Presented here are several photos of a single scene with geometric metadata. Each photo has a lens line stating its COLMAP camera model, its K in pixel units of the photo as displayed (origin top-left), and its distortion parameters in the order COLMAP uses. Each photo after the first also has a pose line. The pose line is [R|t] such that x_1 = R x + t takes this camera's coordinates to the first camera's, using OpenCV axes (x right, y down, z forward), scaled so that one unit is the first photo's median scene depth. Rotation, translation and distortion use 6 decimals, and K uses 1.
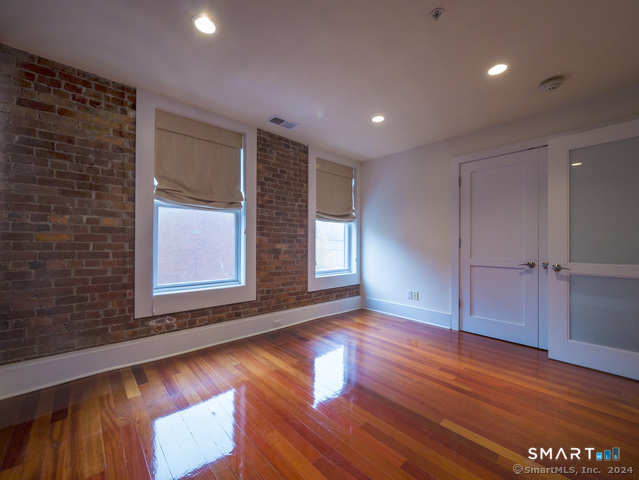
lens RADIAL K [[265.4, 0, 314.7], [0, 265.4, 242.5], [0, 0, 1]] dist [-0.003005, 0.000500]
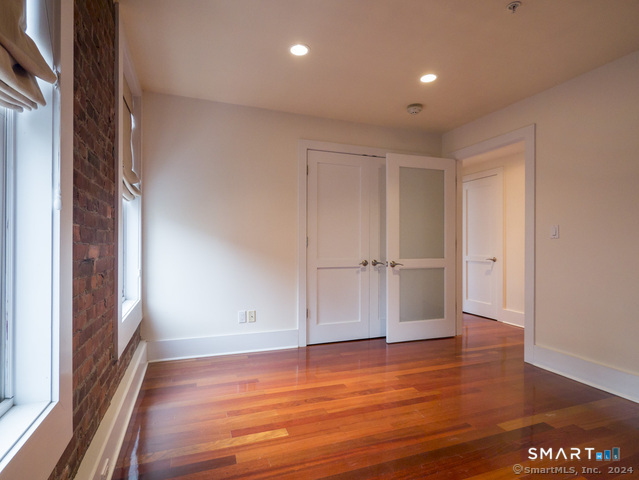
lens RADIAL K [[334.7, 0, 314.6], [0, 334.7, 242.3], [0, 0, 1]] dist [0.001657, -0.000406]
pose [[0.359560, 0.002204, 0.933119, -0.478225], [-0.007965, 0.999968, 0.000707, 0.000646], [-0.933088, -0.007687, 0.359566, 0.634340]]
